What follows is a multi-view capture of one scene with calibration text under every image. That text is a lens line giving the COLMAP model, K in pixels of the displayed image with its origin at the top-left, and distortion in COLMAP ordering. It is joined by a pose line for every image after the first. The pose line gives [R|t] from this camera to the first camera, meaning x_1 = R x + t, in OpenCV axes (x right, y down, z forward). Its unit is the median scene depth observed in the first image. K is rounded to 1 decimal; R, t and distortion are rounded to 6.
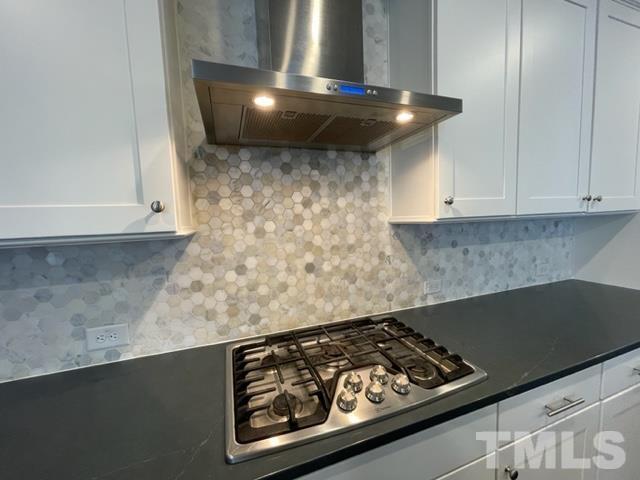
lens RADIAL K [[259.5, 0, 320.7], [0, 259.5, 234.2], [0, 0, 1]] dist [-0.002032, 0.000579]
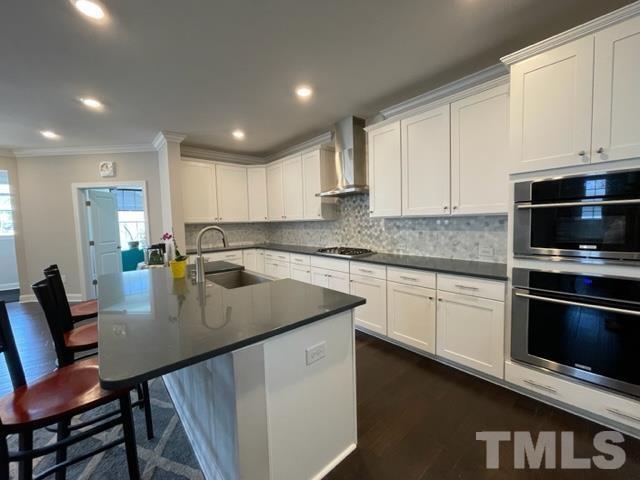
lens RADIAL K [[259.5, 0, 321.0], [0, 259.5, 239.6], [0, 0, 1]] dist [-0.002032, 0.000579]
pose [[0.370301, 0.084119, -0.925095, 2.533204], [-0.064597, 0.995812, 0.064692, 0.041247], [0.926663, 0.035803, 0.374184, -0.588744]]
